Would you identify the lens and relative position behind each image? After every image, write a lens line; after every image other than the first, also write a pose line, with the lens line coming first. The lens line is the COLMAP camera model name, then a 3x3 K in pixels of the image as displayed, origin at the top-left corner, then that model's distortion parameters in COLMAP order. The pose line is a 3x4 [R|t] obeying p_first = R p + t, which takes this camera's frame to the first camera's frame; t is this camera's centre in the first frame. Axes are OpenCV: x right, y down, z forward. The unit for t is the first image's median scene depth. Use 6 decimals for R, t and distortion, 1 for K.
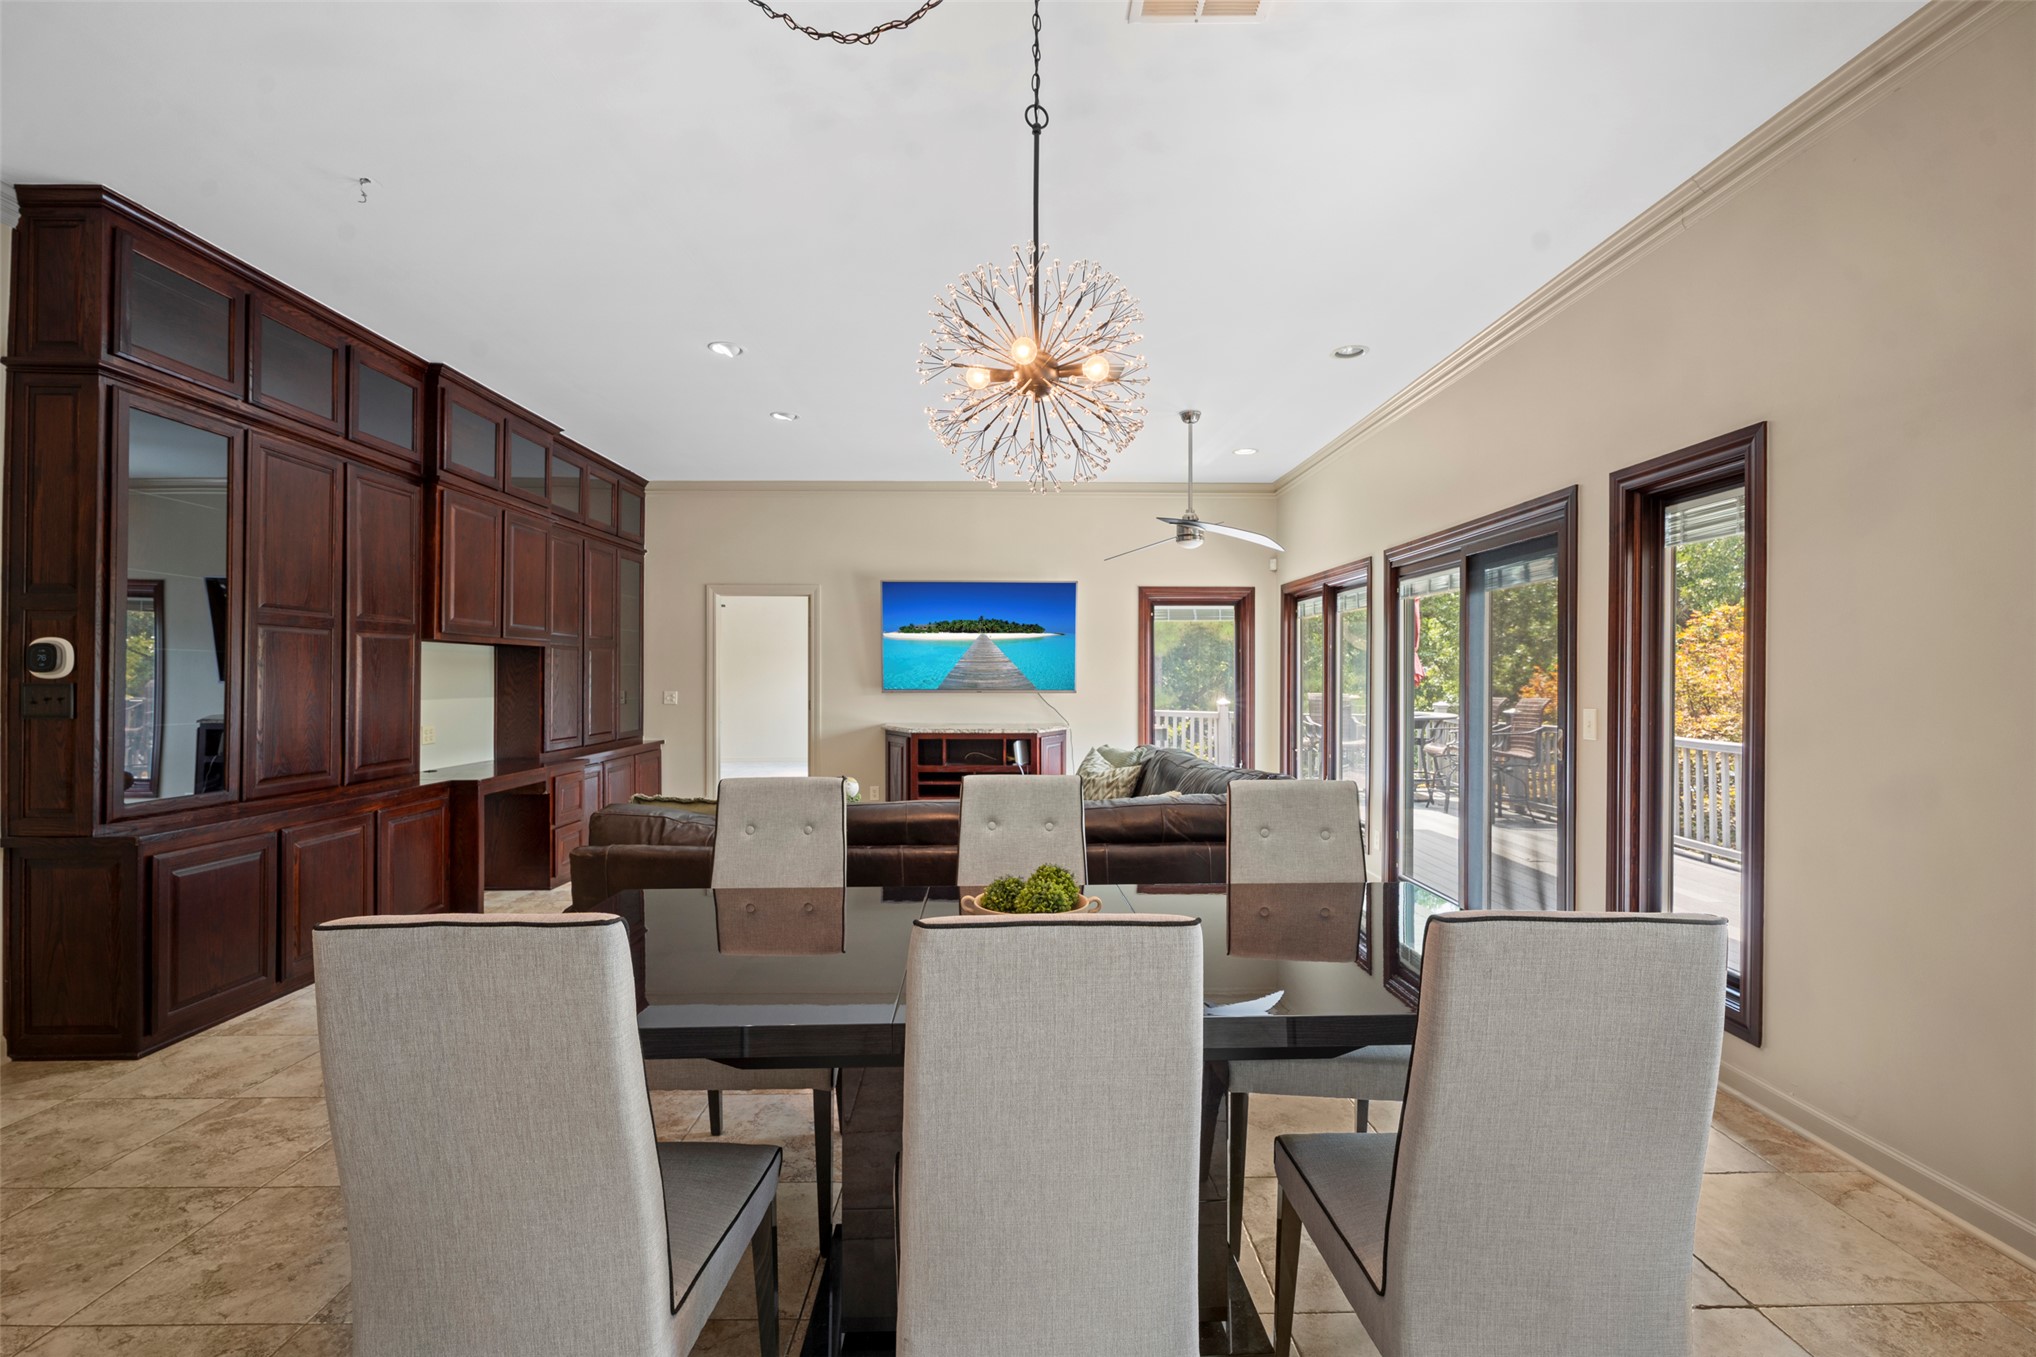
lens RADIAL K [[904.8, 0, 1025.0], [0, 904.8, 672.1], [0, 0, 1]] dist [0.004873, -0.003268]
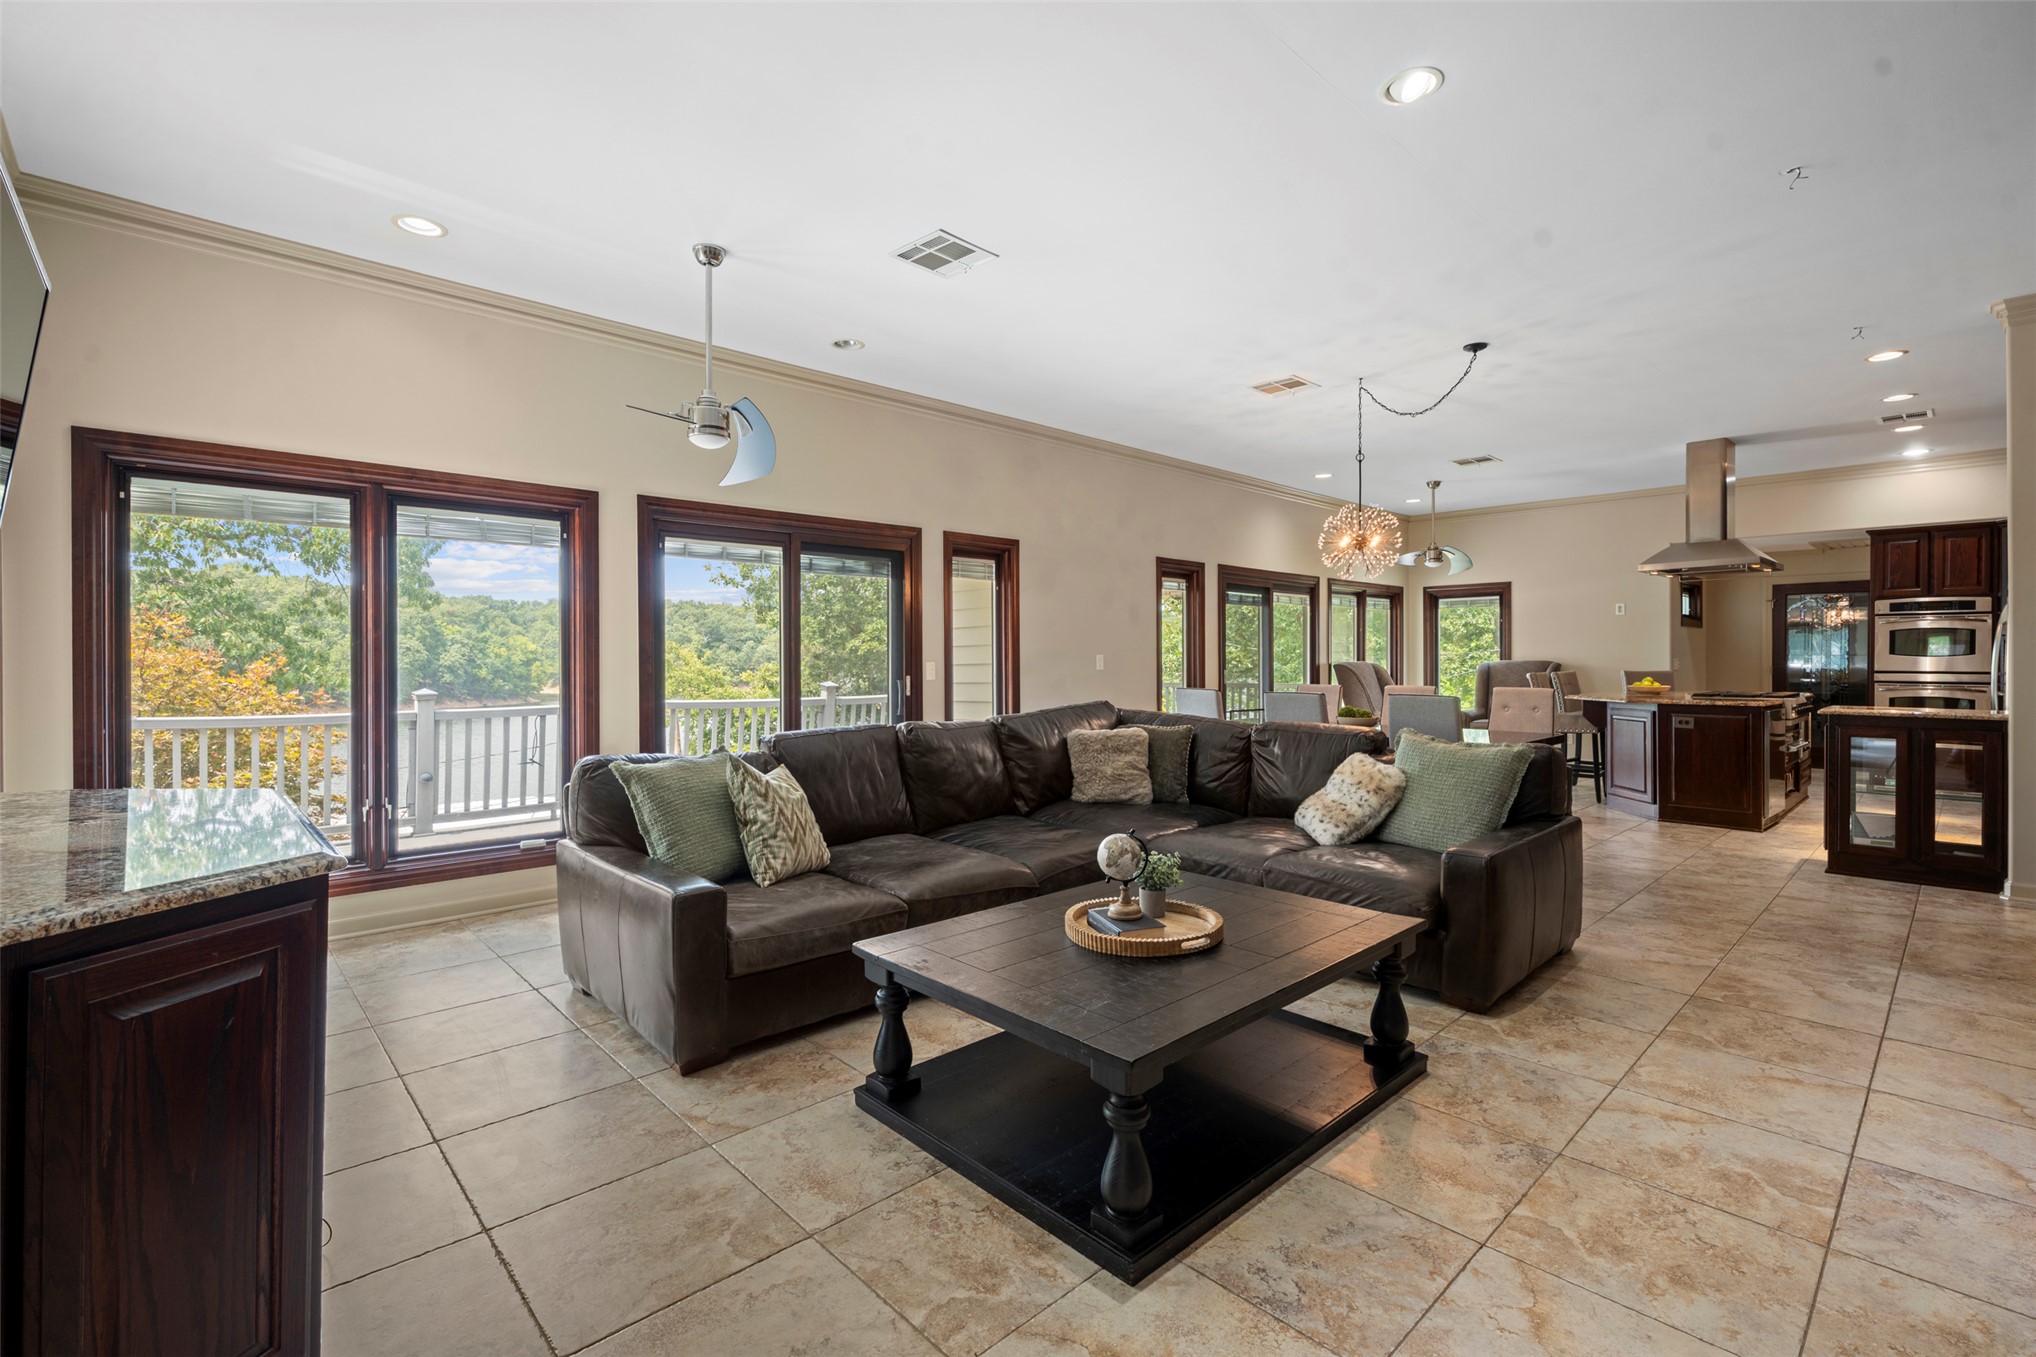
lens RADIAL K [[904.8, 0, 1025.5], [0, 904.8, 663.0], [0, 0, 1]] dist [0.004873, -0.003268]
pose [[-0.675368, -0.003126, 0.737475, -0.569771], [-0.002794, 0.999995, 0.001681, 0.028700], [-0.737476, -0.000925, -0.675373, 1.502965]]
